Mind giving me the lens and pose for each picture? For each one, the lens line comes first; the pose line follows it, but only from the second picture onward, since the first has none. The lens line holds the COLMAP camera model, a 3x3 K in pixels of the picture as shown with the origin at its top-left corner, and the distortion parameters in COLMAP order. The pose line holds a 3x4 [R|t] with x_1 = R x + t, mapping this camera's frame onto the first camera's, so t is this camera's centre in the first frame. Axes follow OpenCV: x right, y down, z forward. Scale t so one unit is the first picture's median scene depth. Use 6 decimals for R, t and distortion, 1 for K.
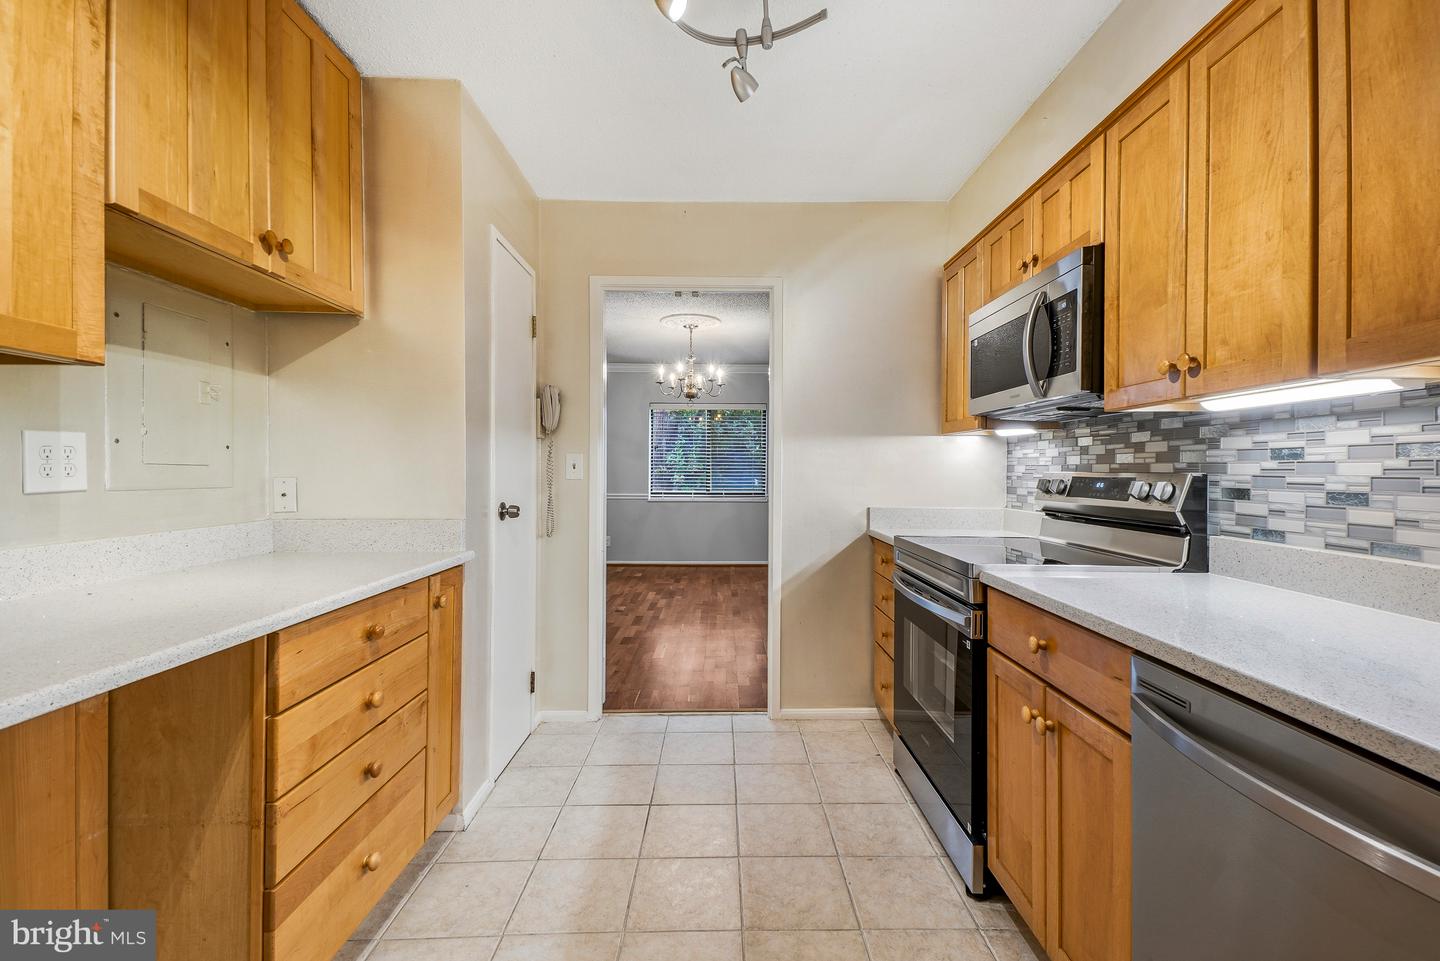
lens RADIAL K [[651.2, 0, 722.9], [0, 651.2, 471.7], [0, 0, 1]] dist [0.022484, -0.006617]
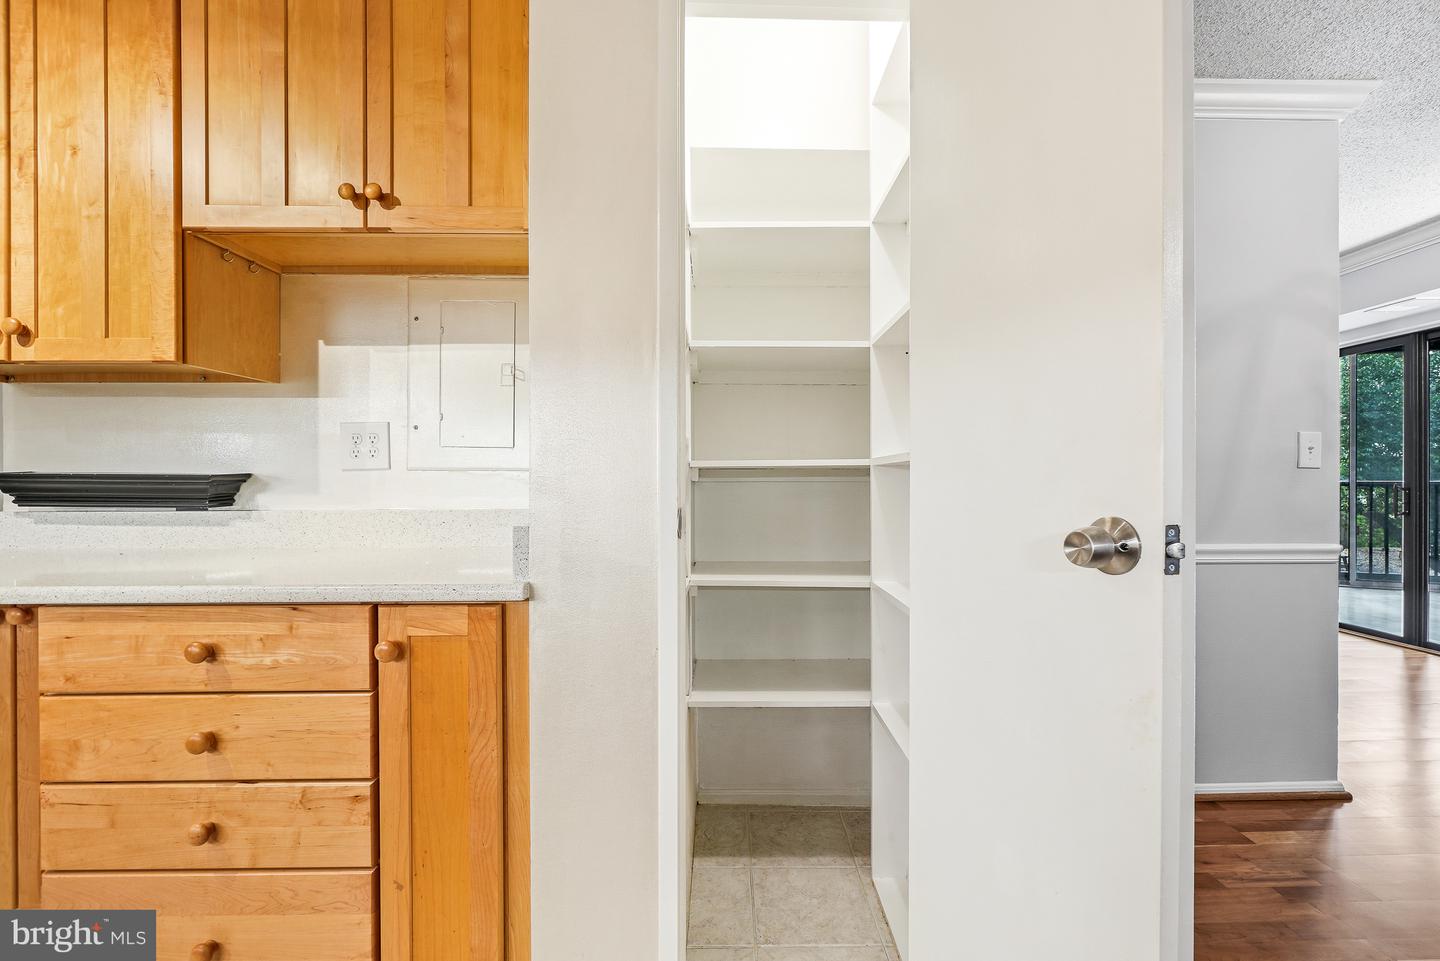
lens RADIAL K [[651.2, 0, 731.6], [0, 651.2, 473.2], [0, 0, 1]] dist [0.022484, -0.006617]
pose [[0.007893, -0.009622, -0.999923, 0.250339], [0.001301, 0.999953, -0.009612, 0.049067], [0.999968, -0.001225, 0.007905, 1.665021]]
